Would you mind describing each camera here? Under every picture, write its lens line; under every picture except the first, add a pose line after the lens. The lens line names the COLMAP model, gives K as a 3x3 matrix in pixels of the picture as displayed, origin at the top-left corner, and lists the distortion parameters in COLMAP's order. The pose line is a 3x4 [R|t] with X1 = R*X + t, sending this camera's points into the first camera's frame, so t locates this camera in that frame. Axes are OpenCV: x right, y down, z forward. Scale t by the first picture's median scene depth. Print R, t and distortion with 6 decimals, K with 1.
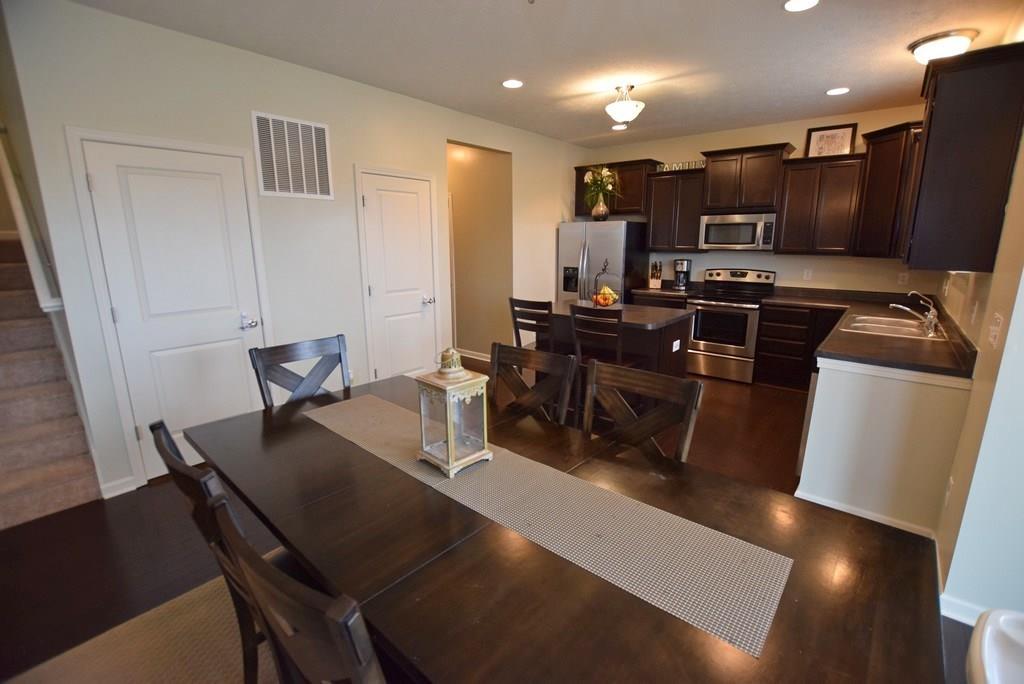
lens RADIAL K [[451.6, 0, 516.0], [0, 451.6, 342.2], [0, 0, 1]] dist [-0.035150, 0.005697]
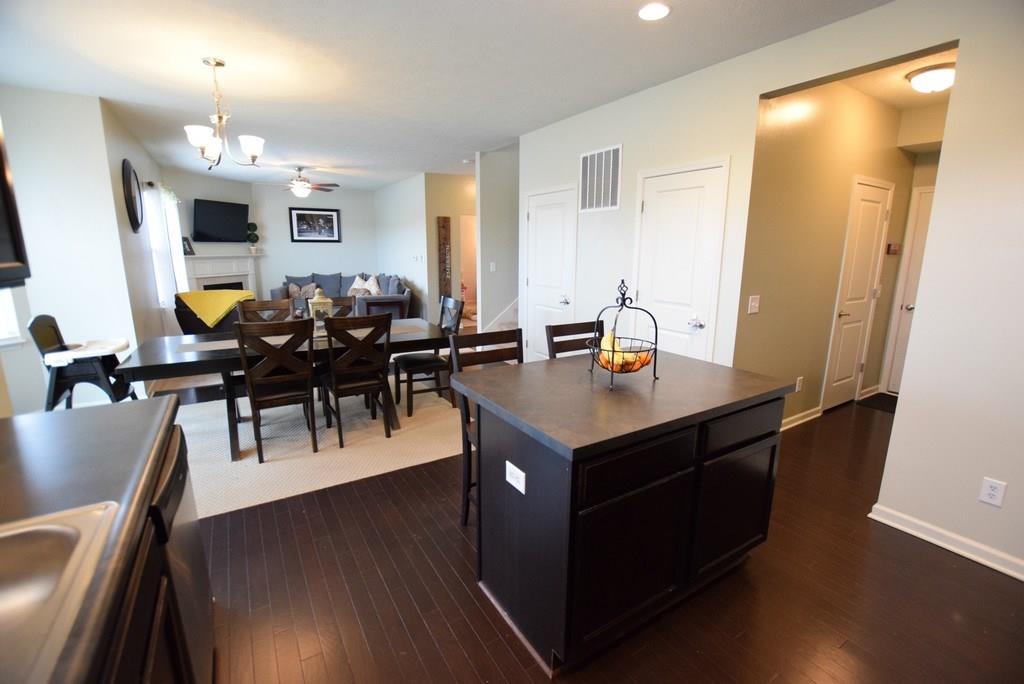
lens RADIAL K [[451.6, 0, 516.0], [0, 451.6, 342.2], [0, 0, 1]] dist [-0.035150, 0.005697]
pose [[-0.309121, 0.192728, -0.931289, 0.552369], [-0.213741, 0.940119, 0.265502, -0.174181], [0.926693, 0.281127, -0.249417, 0.794777]]
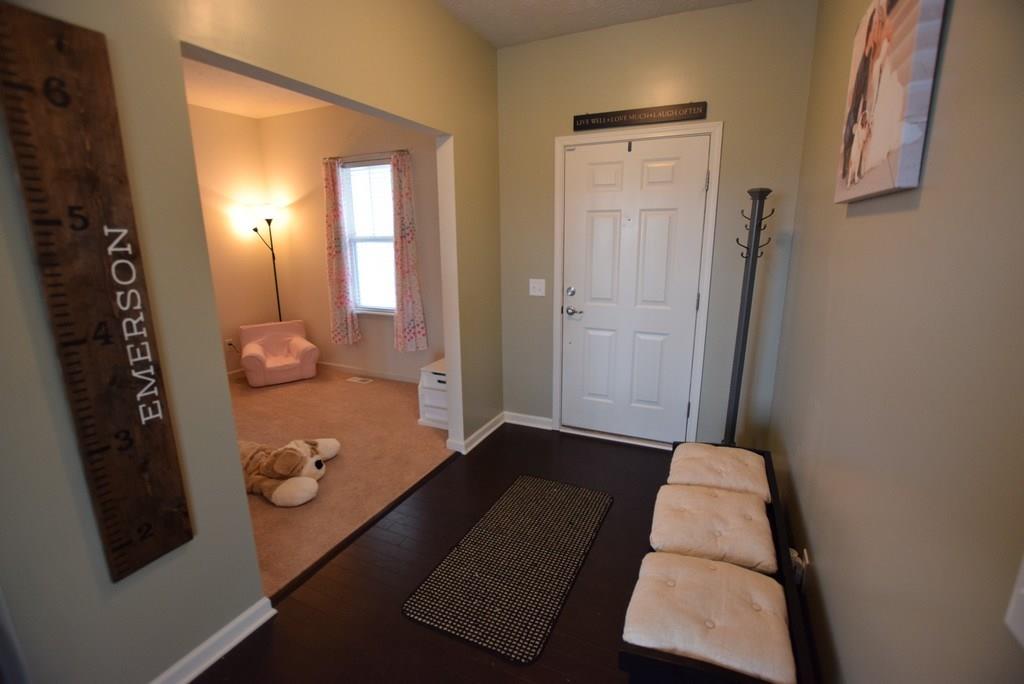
lens RADIAL K [[451.6, 0, 516.0], [0, 451.6, 342.2], [0, 0, 1]] dist [-0.035150, 0.005697]
pose [[0.261578, 0.220176, -0.939734, -0.635665], [-0.201353, 0.964659, 0.169969, -0.043804], [0.943946, 0.144758, 0.296667, 0.217590]]
